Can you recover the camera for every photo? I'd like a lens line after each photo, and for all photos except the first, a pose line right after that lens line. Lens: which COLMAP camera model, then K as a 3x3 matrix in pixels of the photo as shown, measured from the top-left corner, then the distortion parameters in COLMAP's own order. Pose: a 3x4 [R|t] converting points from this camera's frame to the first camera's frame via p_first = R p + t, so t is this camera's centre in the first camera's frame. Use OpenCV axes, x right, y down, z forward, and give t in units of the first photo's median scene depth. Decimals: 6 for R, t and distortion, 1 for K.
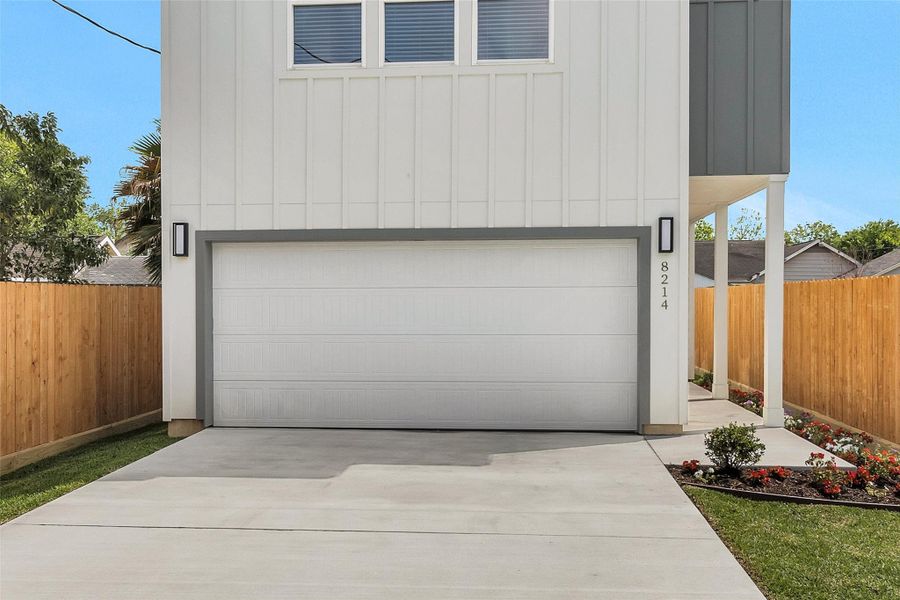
lens RADIAL K [[782.7, 0, 447.0], [0, 782.7, 311.4], [0, 0, 1]] dist [-0.010994, -0.004316]
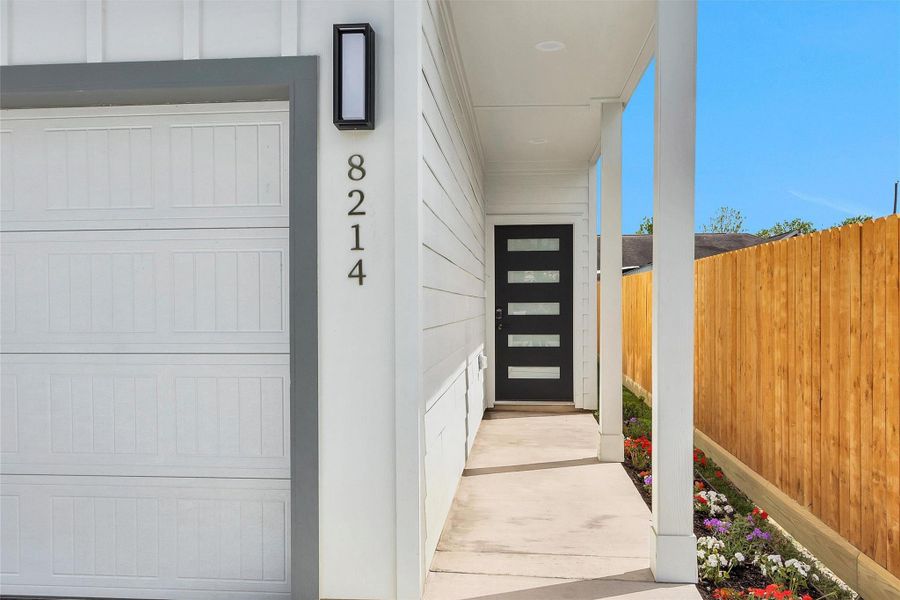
lens RADIAL K [[782.7, 0, 433.2], [0, 782.7, 313.0], [0, 0, 1]] dist [-0.010994, -0.004316]
pose [[0.999966, -0.003214, 0.007611, 0.271098], [0.003187, 0.999989, 0.003489, 0.007870], [-0.007622, -0.003465, 0.999965, 0.555608]]
